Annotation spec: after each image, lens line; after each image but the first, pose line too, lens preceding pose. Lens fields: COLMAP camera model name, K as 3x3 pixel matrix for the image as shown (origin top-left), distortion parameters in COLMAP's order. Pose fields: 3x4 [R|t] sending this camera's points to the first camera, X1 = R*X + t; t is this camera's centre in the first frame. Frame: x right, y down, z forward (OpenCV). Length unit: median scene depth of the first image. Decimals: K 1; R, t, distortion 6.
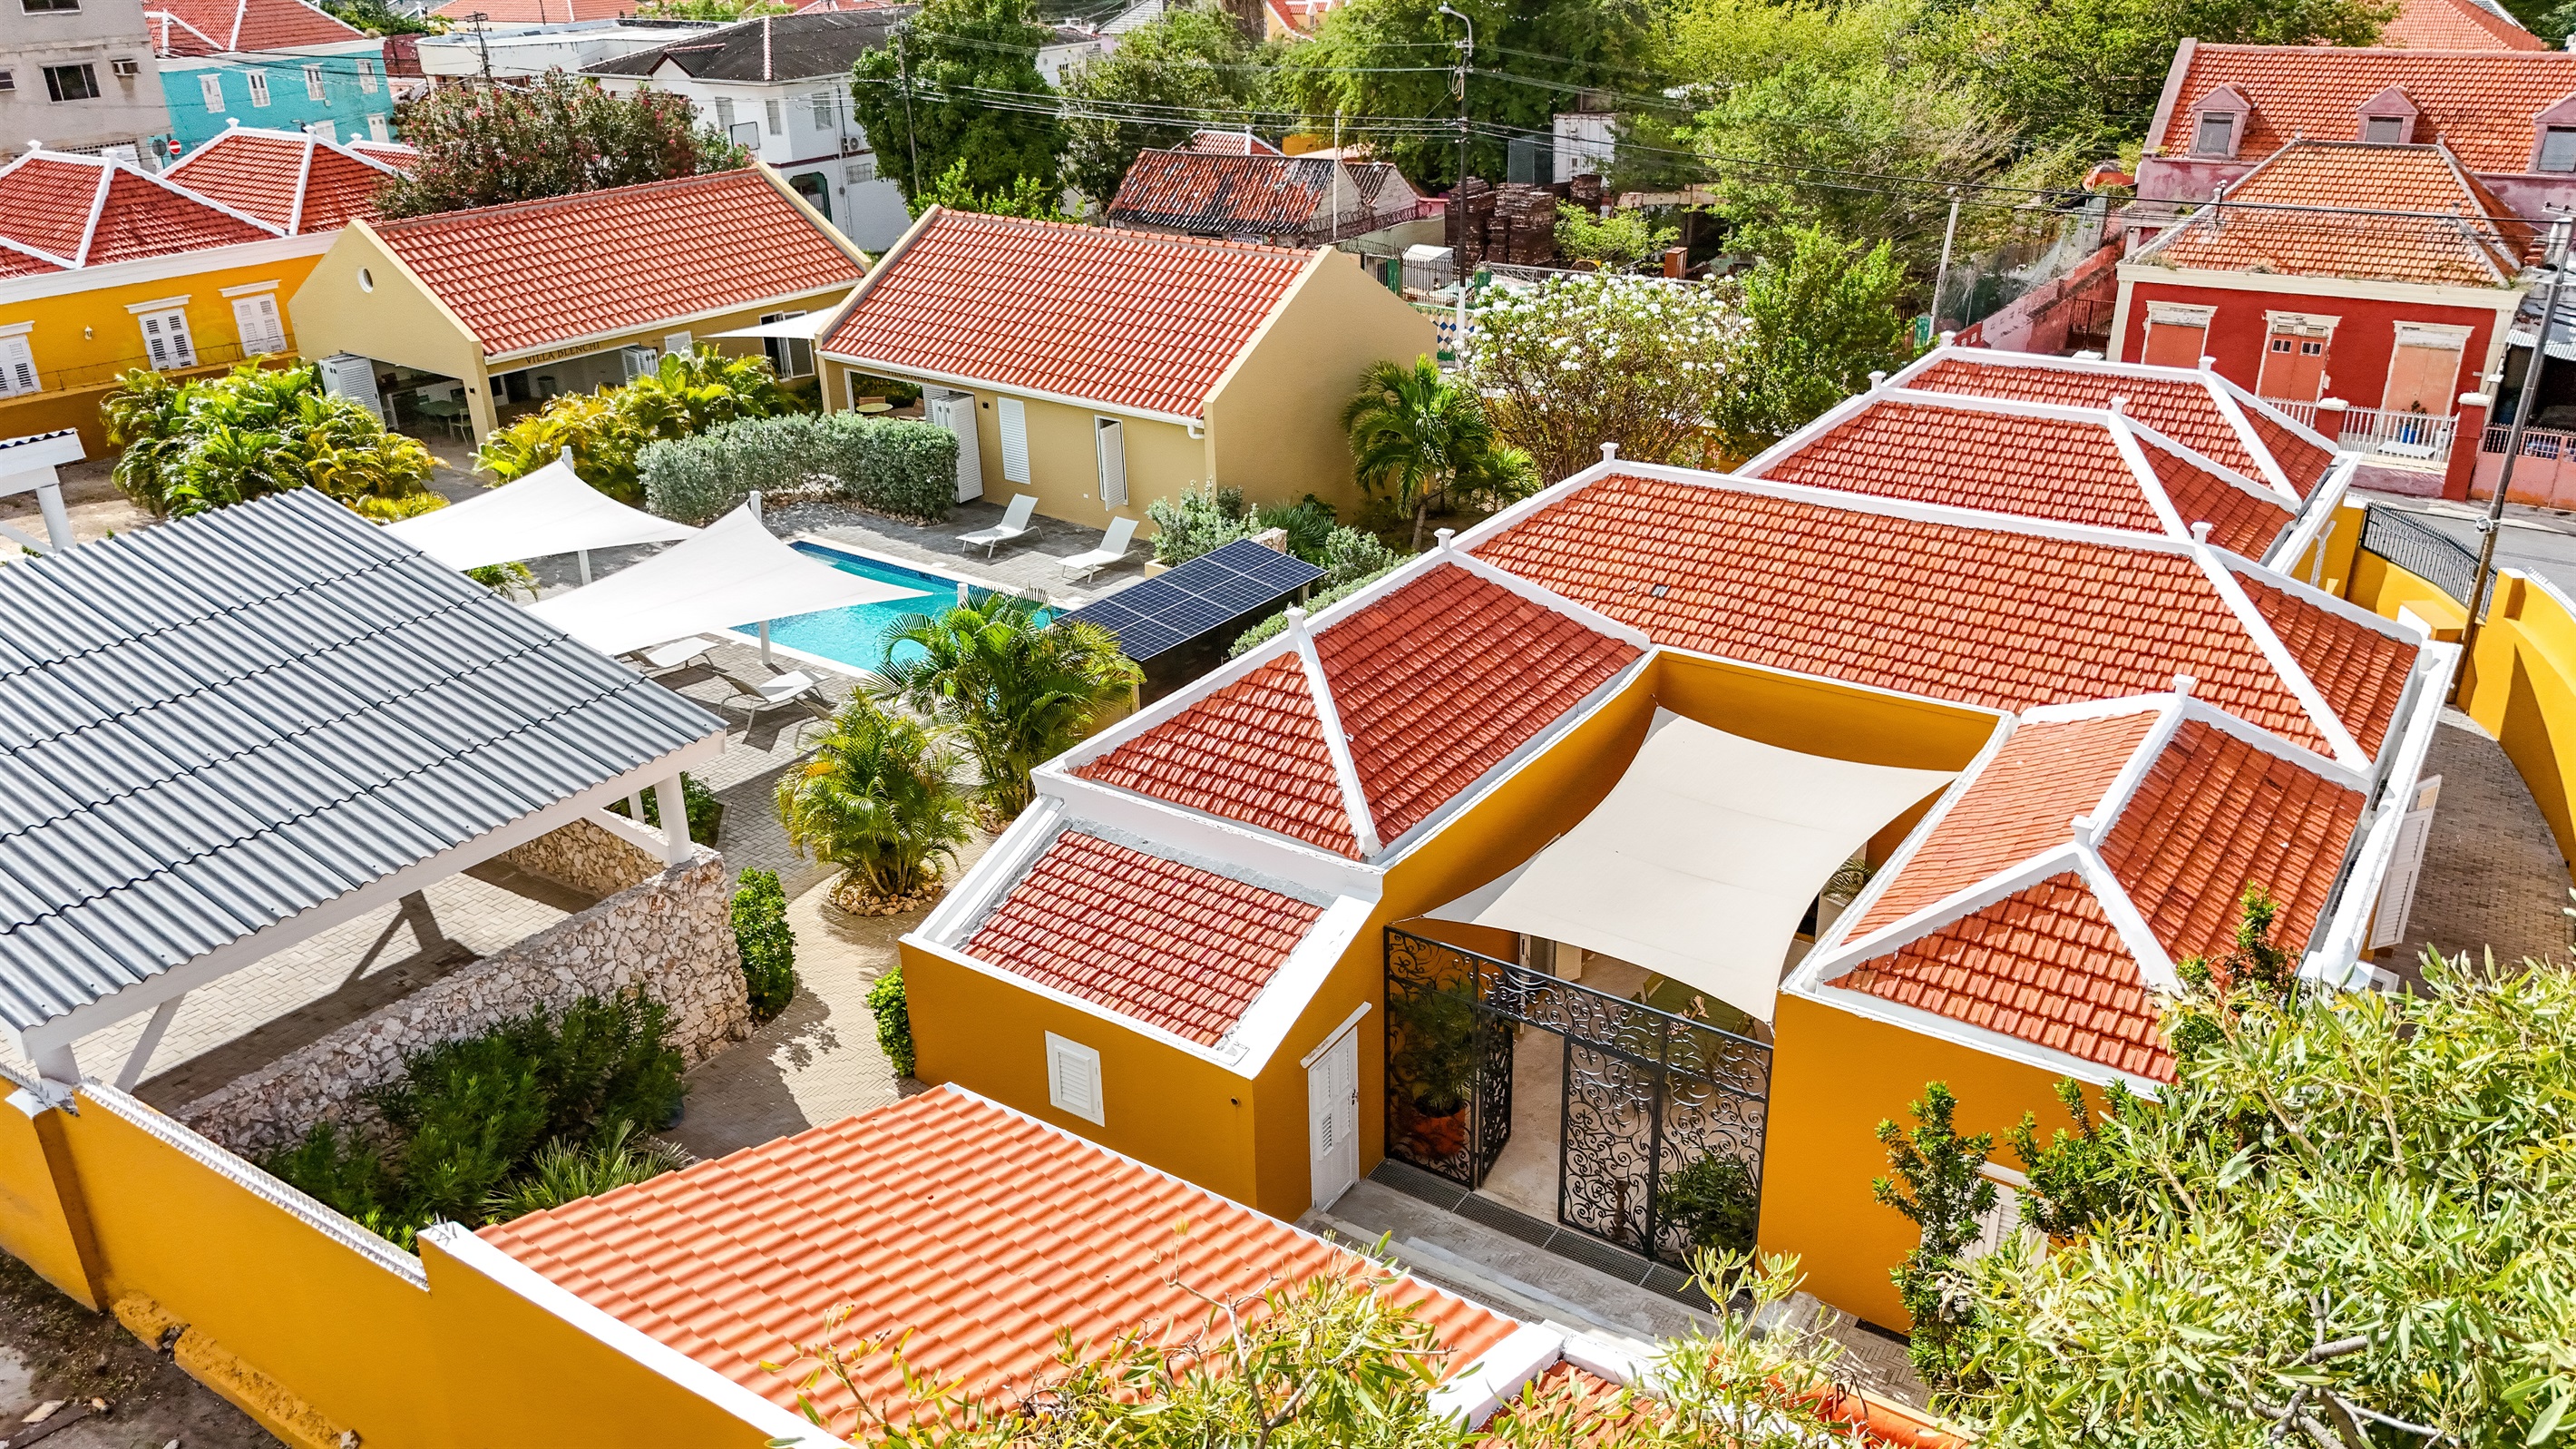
lens RADIAL K [[1915.0, 0, 1288.0], [0, 1915.0, 724.5], [0, 0, 1]] dist [0.043269, -0.033055]
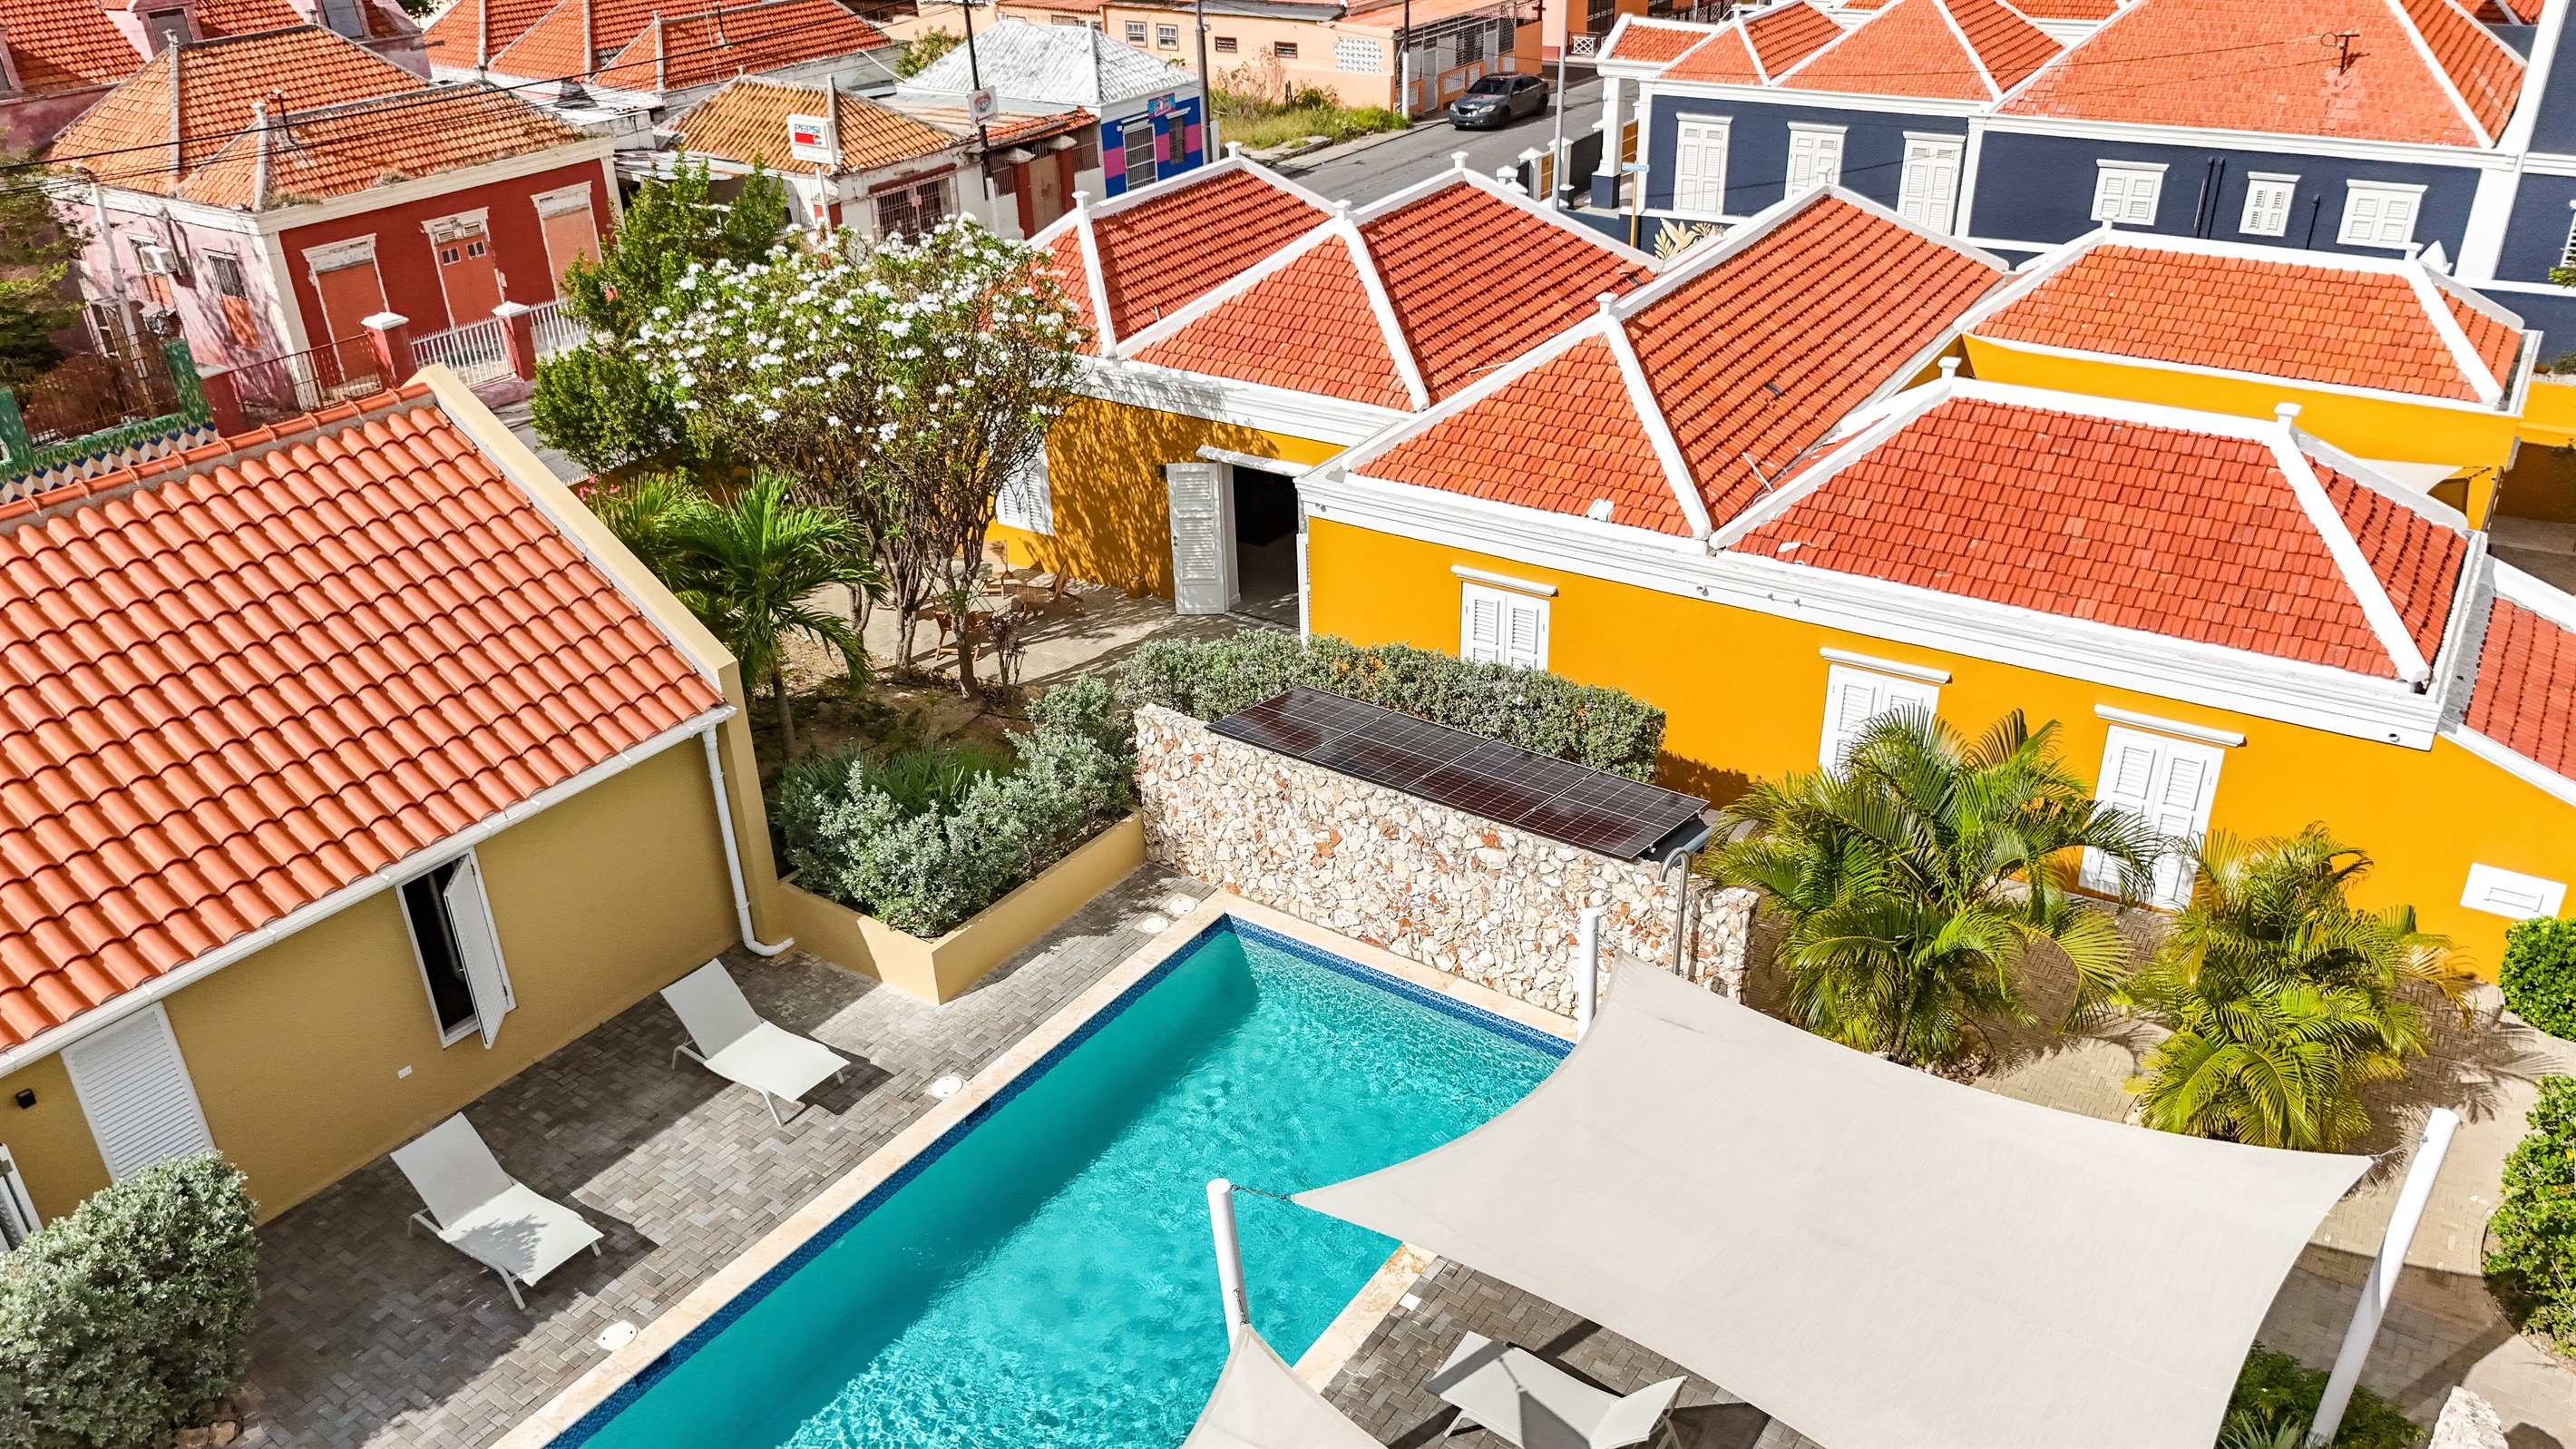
lens RADIAL K [[1921.1, 0, 1288.0], [0, 1921.1, 724.5], [0, 0, 1]] dist [0.083137, -0.085961]
pose [[-0.029622, -0.451088, 0.891988, -0.552542], [0.415615, 0.806023, 0.421416, -0.347609], [-0.909058, 0.383207, 0.163603, 0.861206]]
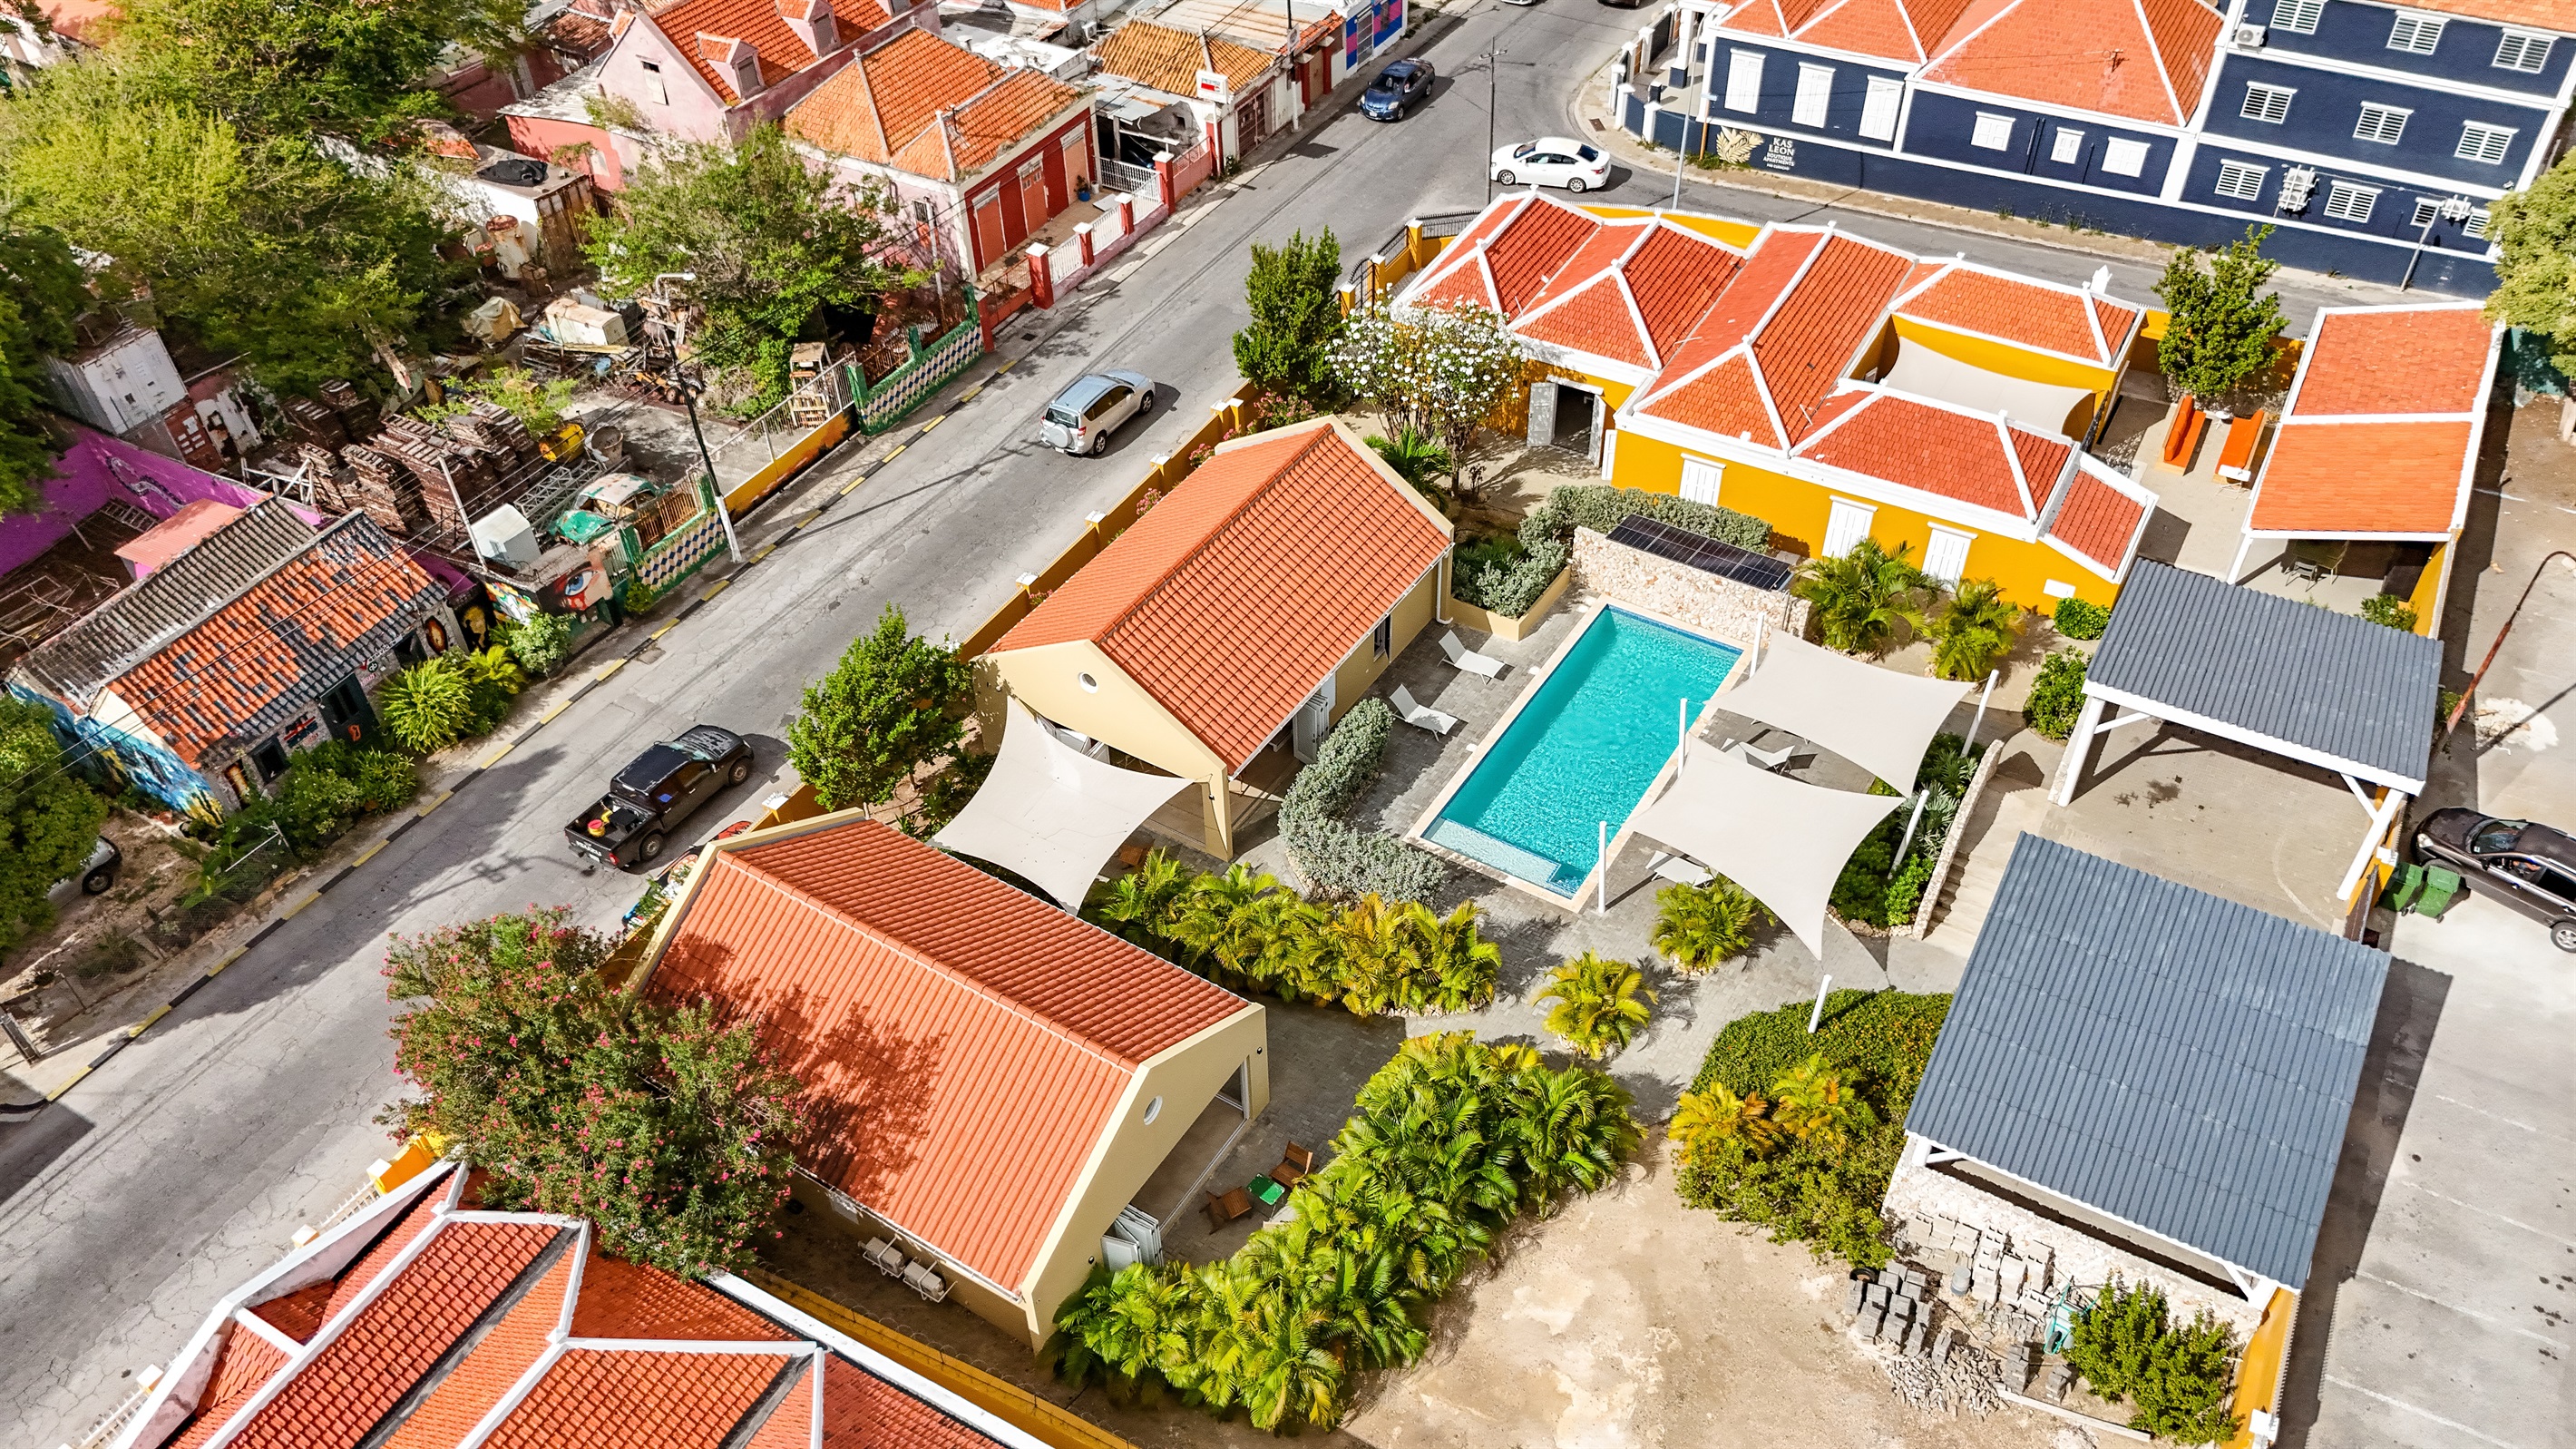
lens RADIAL K [[1921.1, 0, 1288.0], [0, 1921.1, 724.5], [0, 0, 1]] dist [0.083137, -0.085961]
pose [[-0.079714, -0.656253, 0.750318, -1.320235], [0.410711, 0.664230, 0.624592, -1.124764], [-0.908274, 0.357953, 0.216582, 0.930123]]
